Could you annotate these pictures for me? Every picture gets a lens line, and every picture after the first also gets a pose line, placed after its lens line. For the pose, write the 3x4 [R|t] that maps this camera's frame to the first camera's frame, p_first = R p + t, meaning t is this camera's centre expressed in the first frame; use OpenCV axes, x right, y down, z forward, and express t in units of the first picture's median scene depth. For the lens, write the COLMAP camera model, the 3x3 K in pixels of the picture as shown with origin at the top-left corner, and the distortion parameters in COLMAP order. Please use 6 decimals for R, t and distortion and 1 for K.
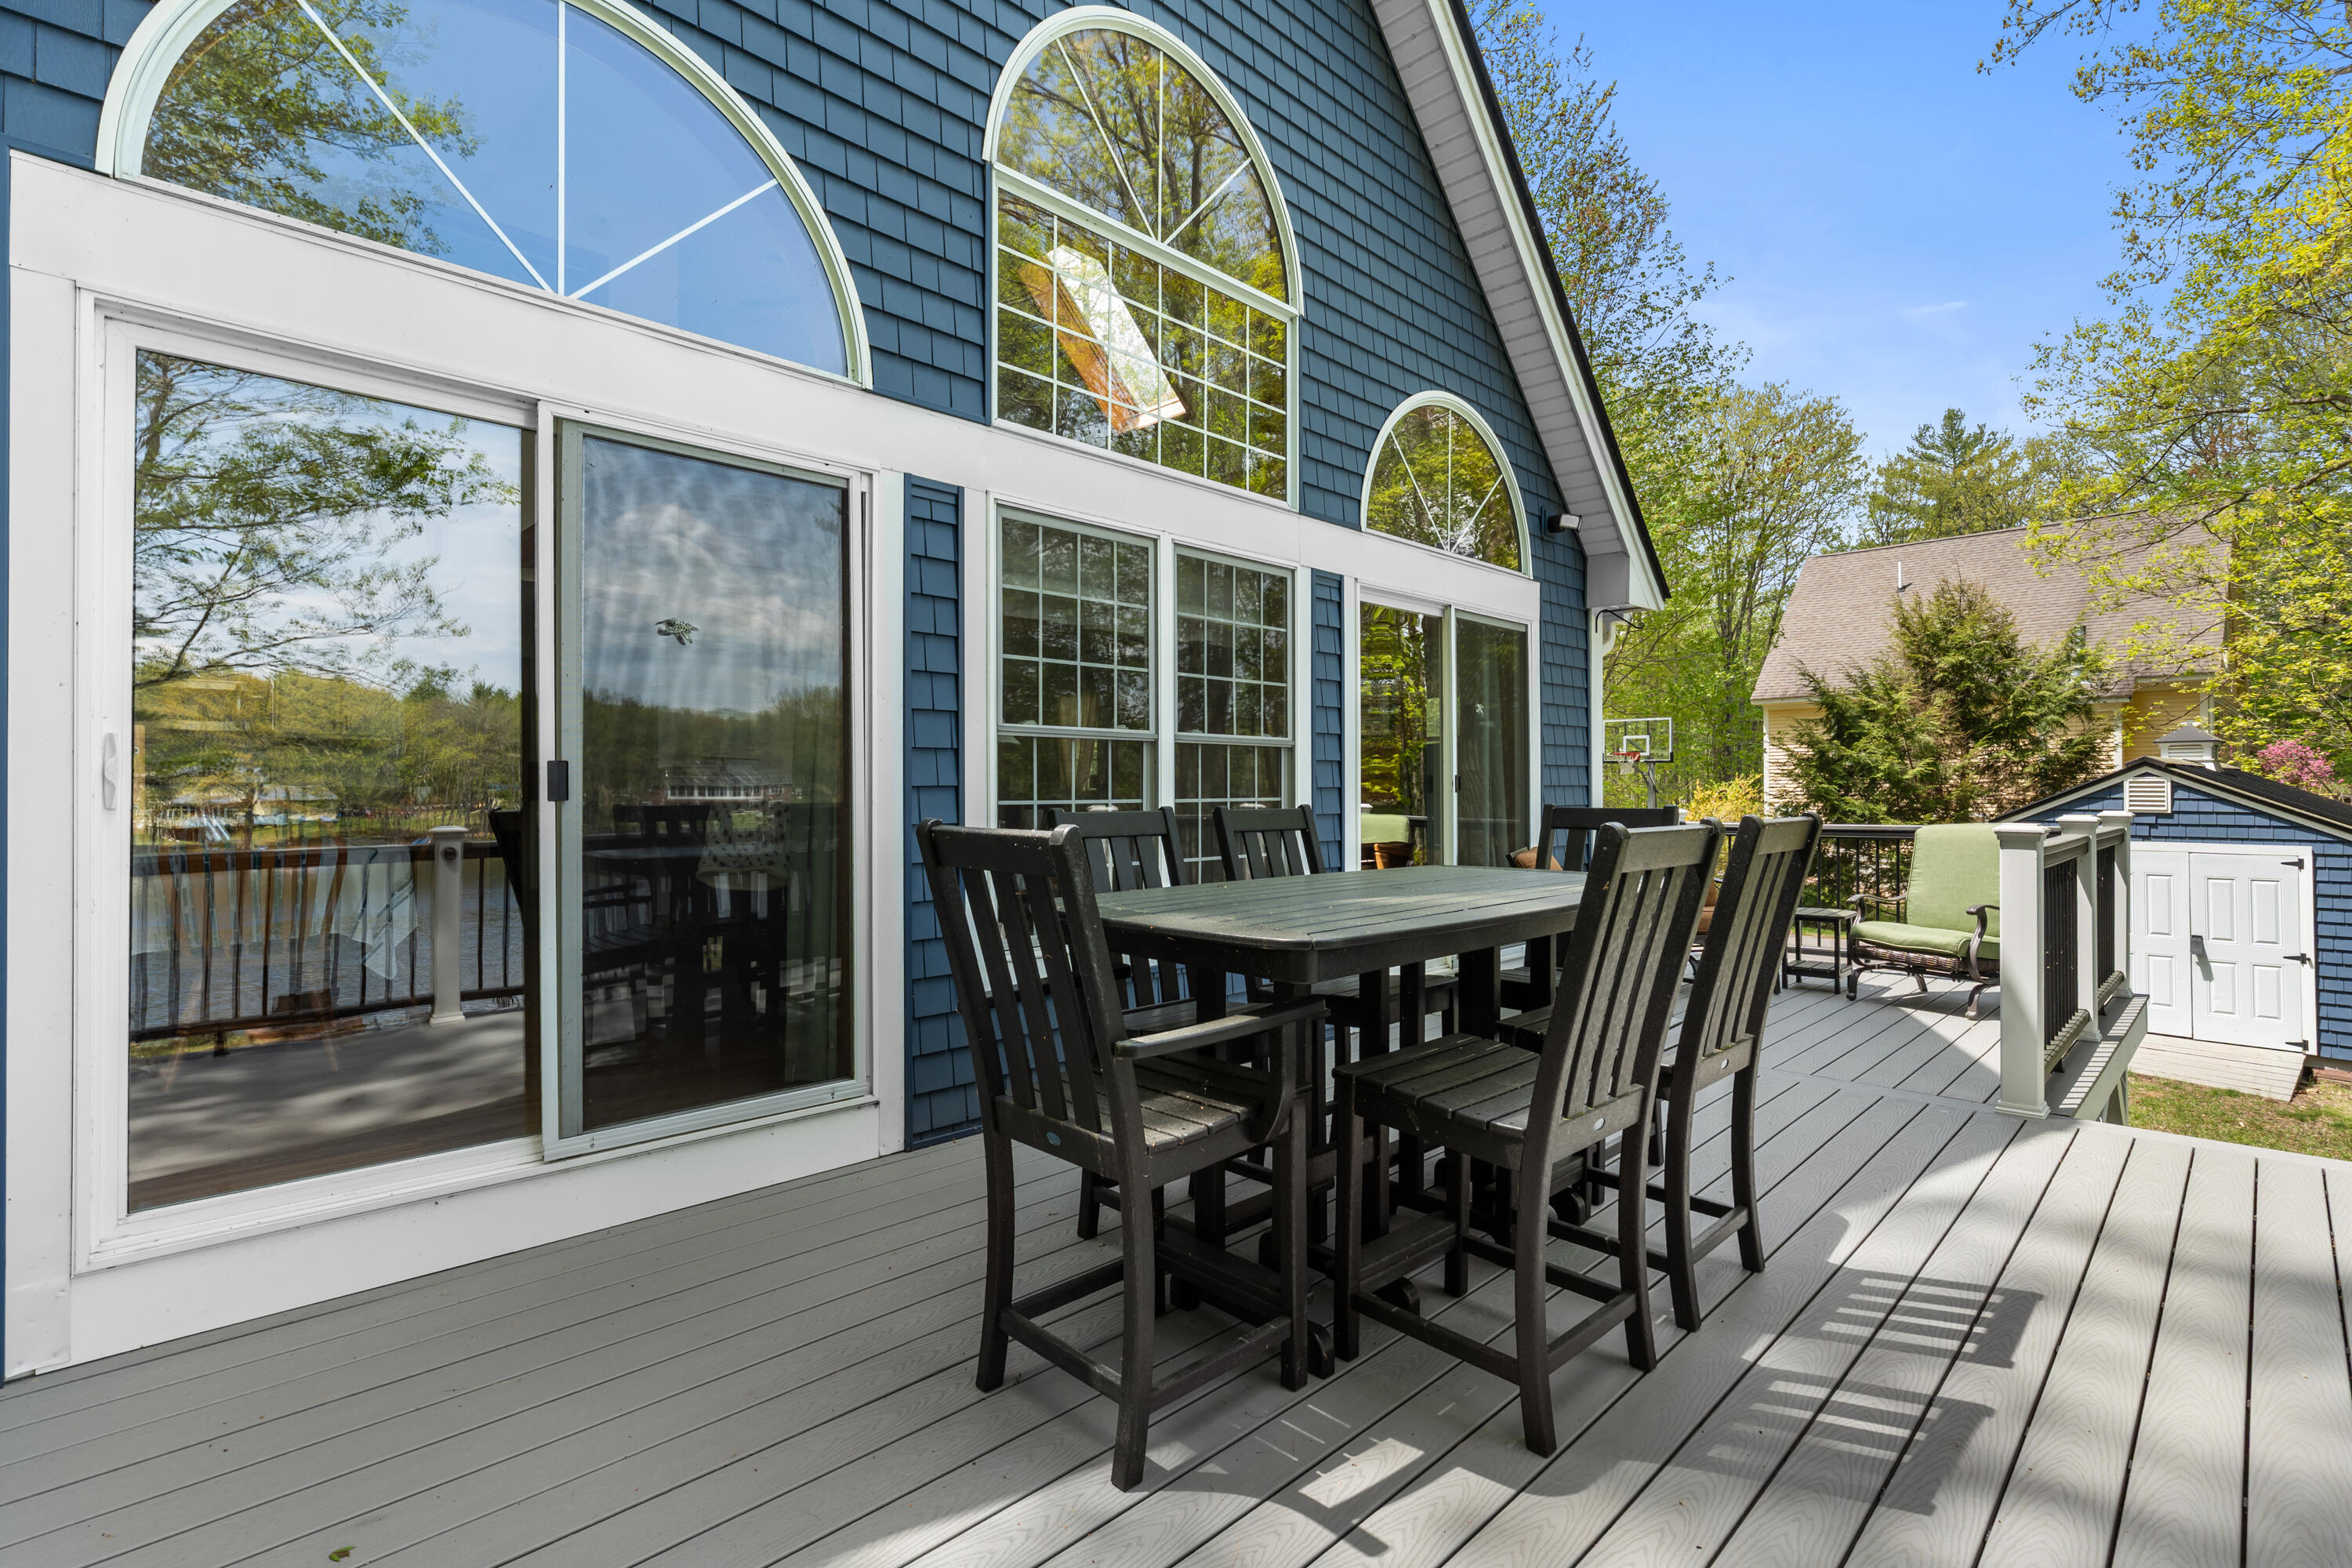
lens RADIAL K [[1058.1, 0, 1173.2], [0, 1058.1, 777.5], [0, 0, 1]] dist [-0.004622, 0.001009]
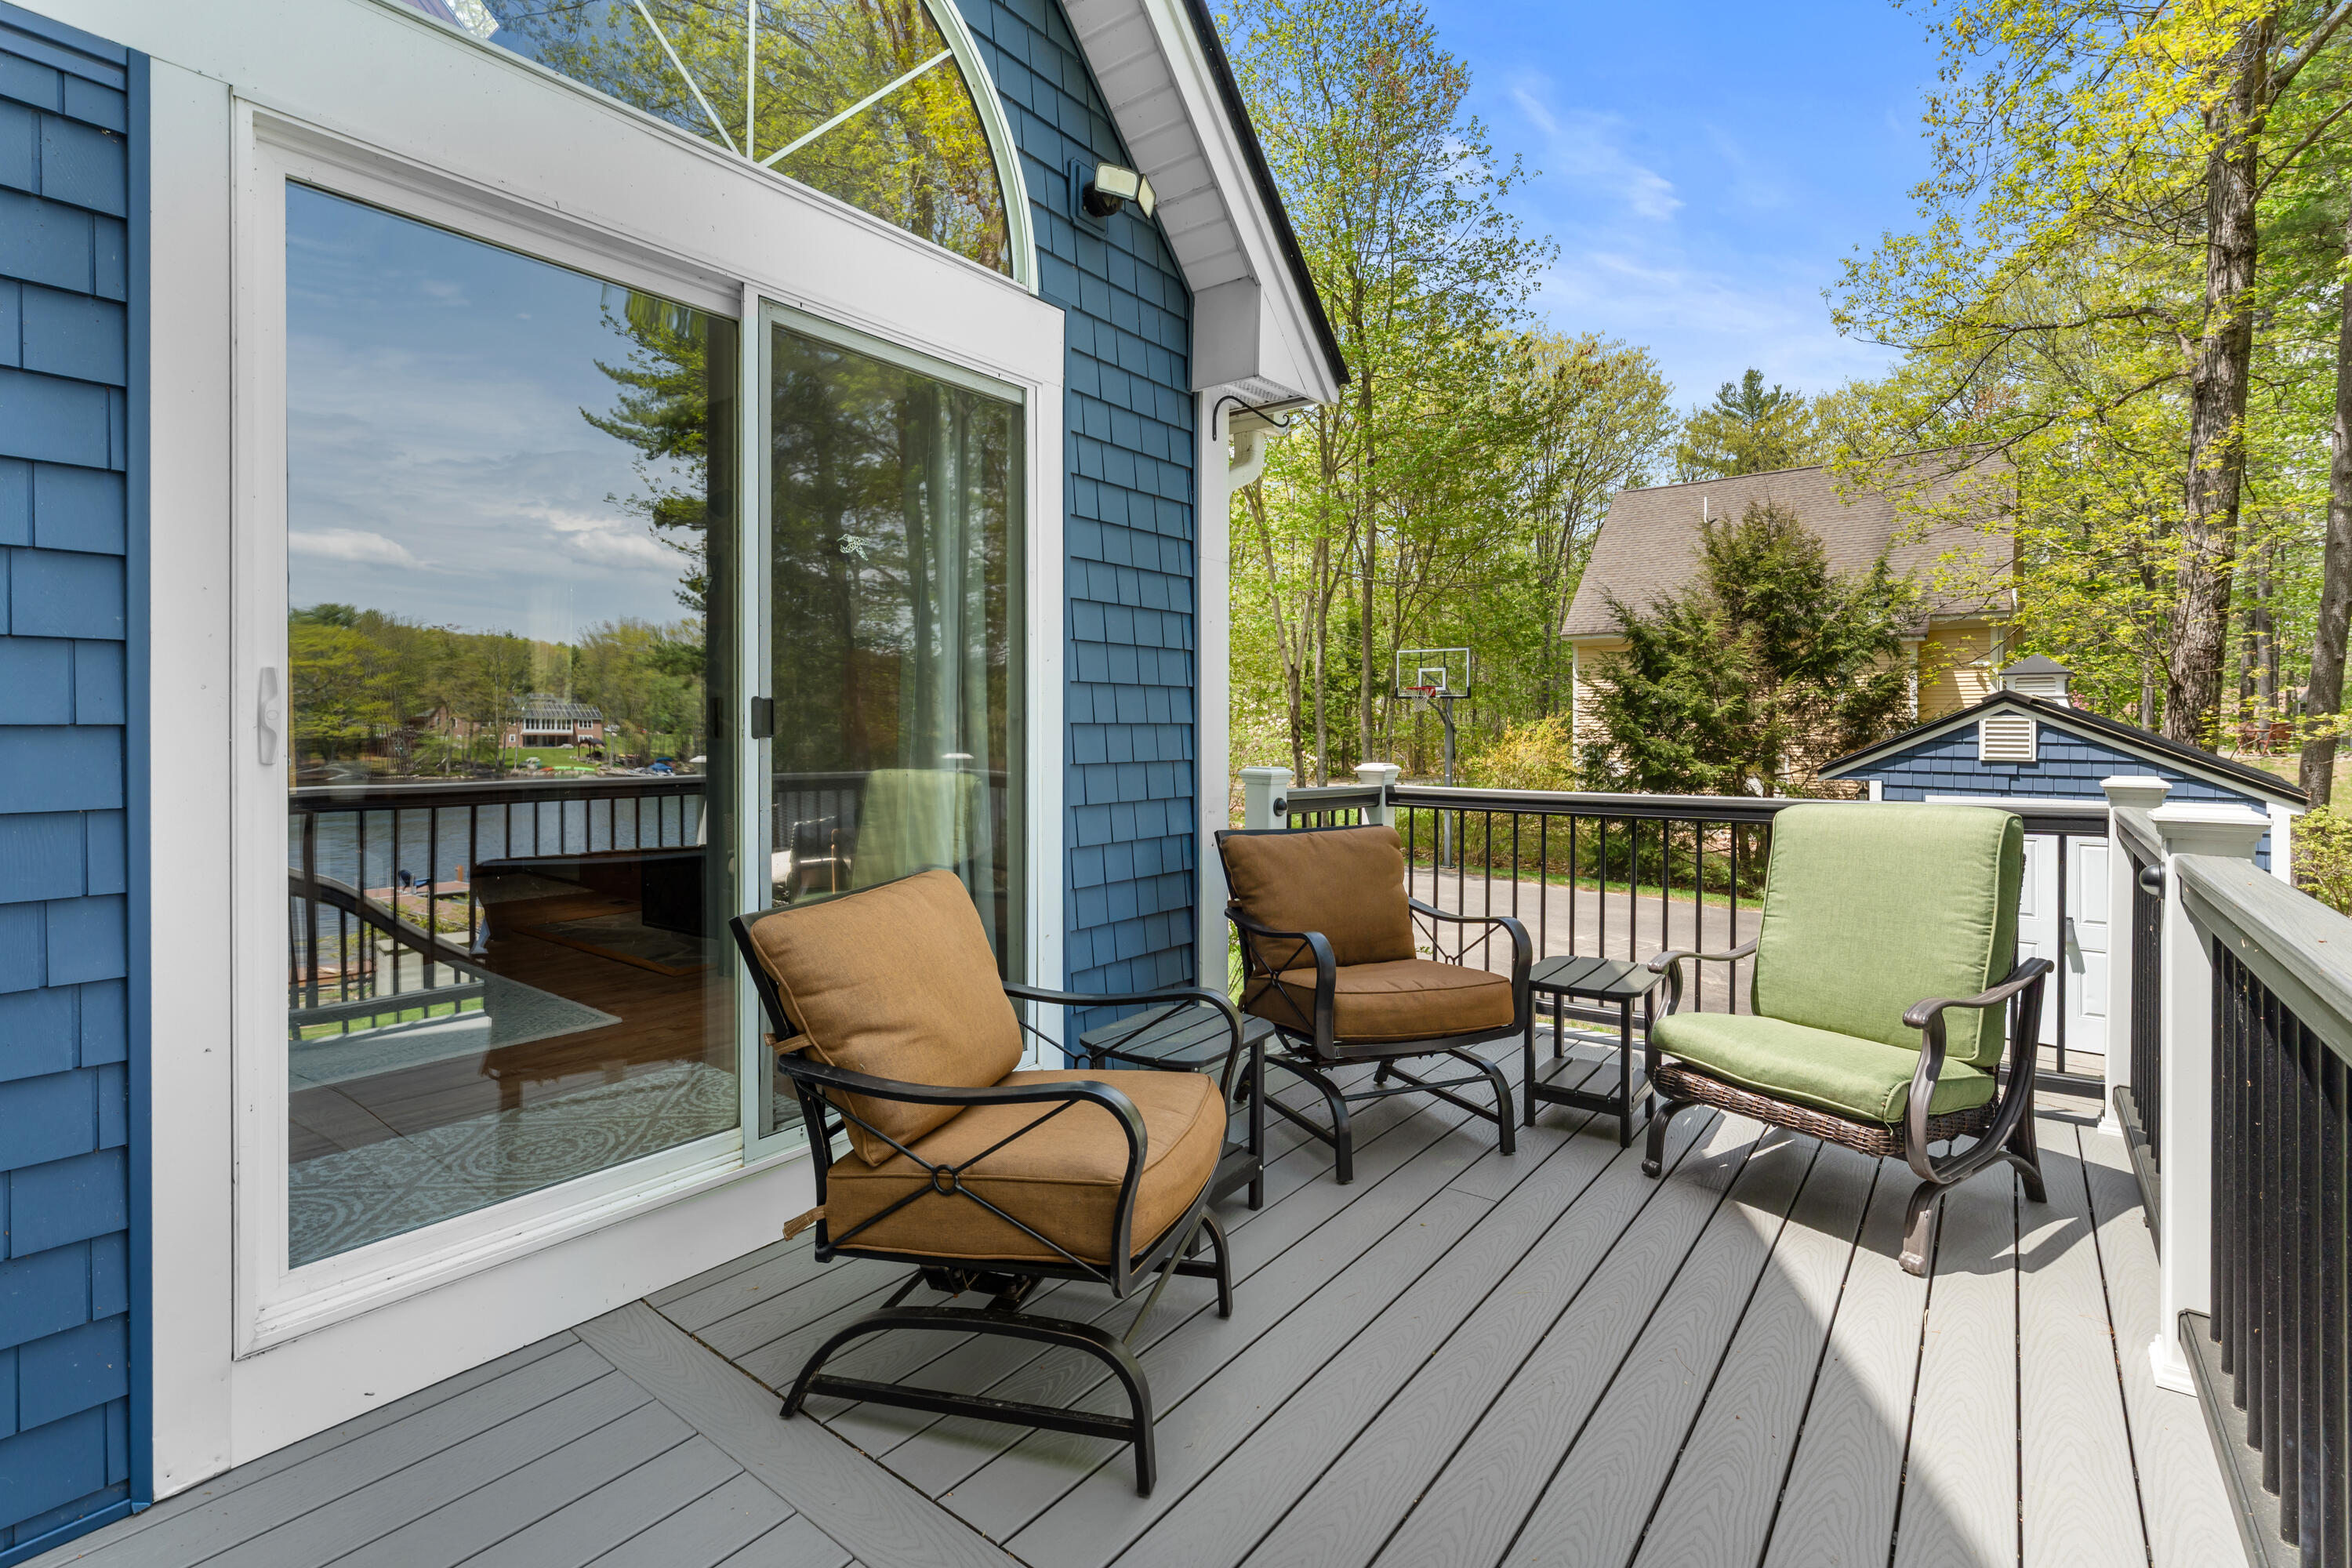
lens RADIAL K [[1031.5, 0, 1158.4], [0, 1031.5, 720.1], [0, 0, 1]] dist [0.000885, 0.000328]
pose [[0.992841, 0.004653, 0.119354, 0.108211], [-0.005315, 0.999972, 0.005227, 0.001267], [-0.119327, -0.005824, 0.992838, 0.167490]]
